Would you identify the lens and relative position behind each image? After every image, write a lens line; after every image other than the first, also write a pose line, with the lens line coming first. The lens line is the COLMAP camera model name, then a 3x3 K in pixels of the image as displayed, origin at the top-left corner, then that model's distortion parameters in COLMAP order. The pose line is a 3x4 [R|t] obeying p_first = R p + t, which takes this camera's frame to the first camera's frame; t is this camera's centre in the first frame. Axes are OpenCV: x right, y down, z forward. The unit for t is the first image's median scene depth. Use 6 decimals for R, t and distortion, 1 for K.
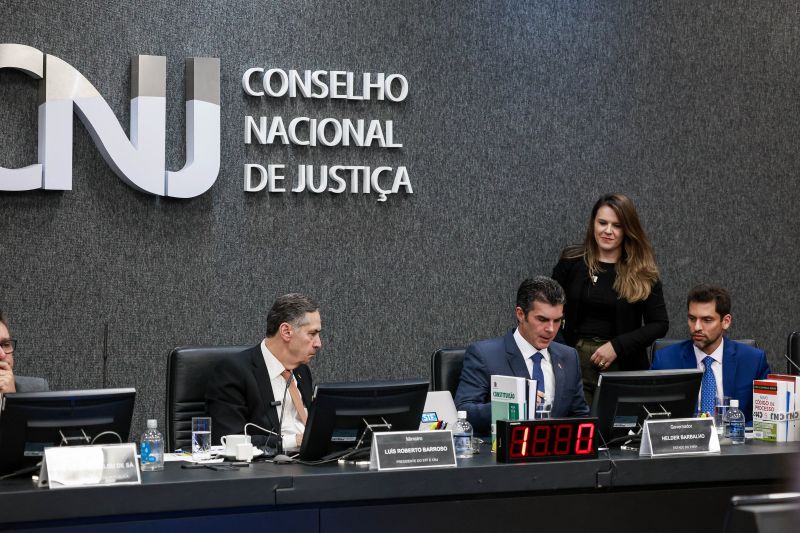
lens RADIAL K [[2517.5, 0, 400.0], [0, 2517.5, 266.5], [0, 0, 1]] dist [0.467088, -1.950119]
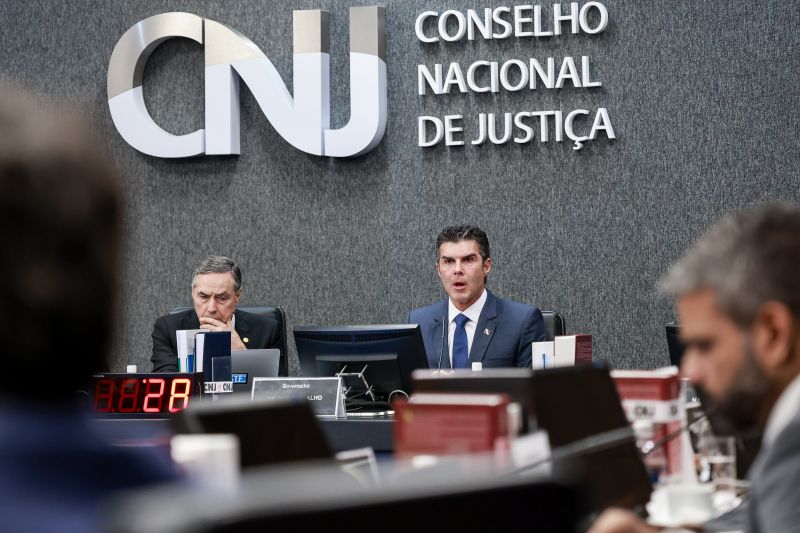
lens RADIAL K [[2803.2, 0, 400.0], [0, 2803.2, 266.5], [0, 0, 1]] dist [0.707859, -2.135988]
pose [[0.594423, -0.019175, -0.803924, 0.753070], [0.004840, 0.999783, -0.020268, 0.034714], [0.804138, 0.008157, 0.594387, 0.377196]]
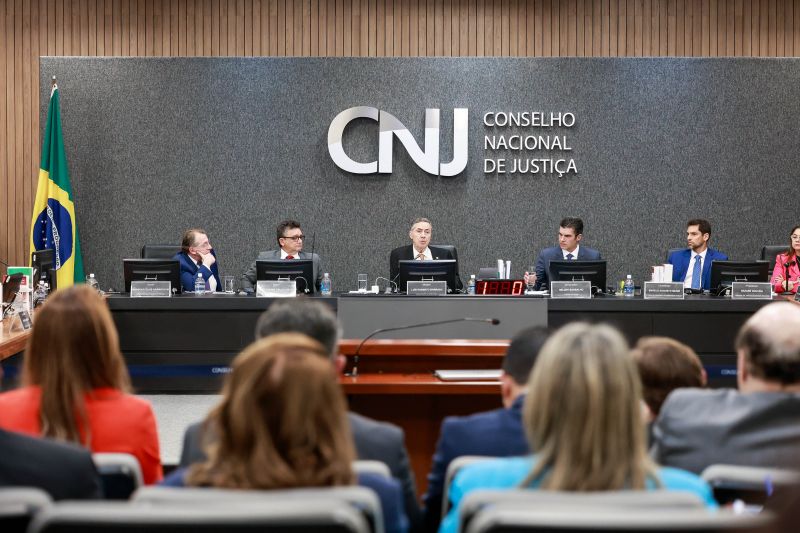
lens RADIAL K [[2033.8, 0, 400.0], [0, 2033.8, 266.5], [0, 0, 1]] dist [0.064563, -0.223131]
pose [[0.865941, 0.021724, -0.499674, 0.699243], [-0.008186, 0.999538, 0.029270, -0.001142], [0.500079, -0.021255, 0.865719, -0.462694]]
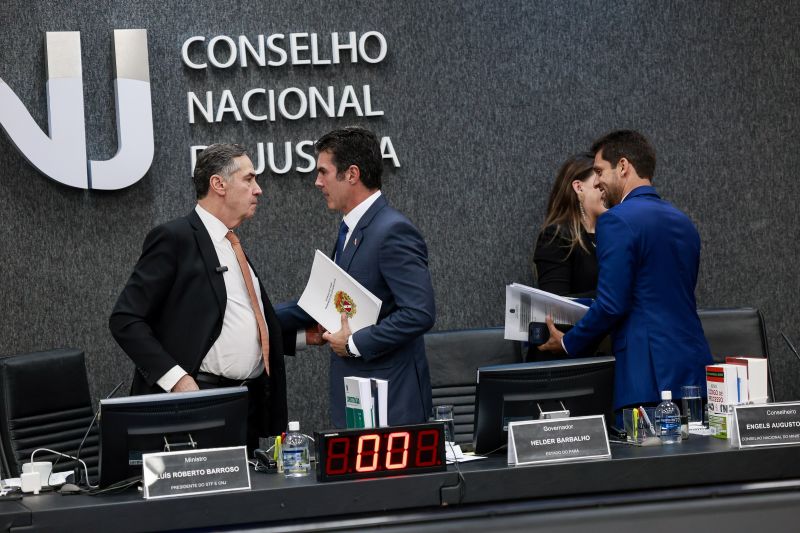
lens RADIAL K [[2610.9, 0, 400.0], [0, 2610.9, 266.5], [0, 0, 1]] dist [0.463234, -1.113178]
pose [[0.970020, -0.057001, -0.236246, 0.221711], [0.058331, 0.998296, -0.001363, 0.006792], [0.235921, -0.012459, 0.971692, 0.123545]]
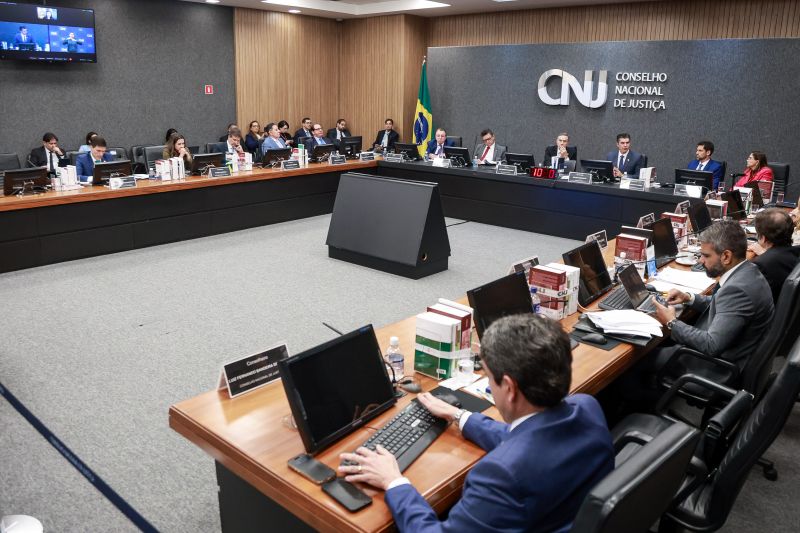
lens RADIAL K [[627.6, 0, 400.0], [0, 627.6, 266.5], [0, 0, 1]] dist [-0.133264, 0.082904]
pose [[0.331946, 0.252214, -0.908955, 0.711057], [-0.031456, 0.966016, 0.256560, -0.023787], [0.942774, -0.056572, 0.328599, 0.383626]]
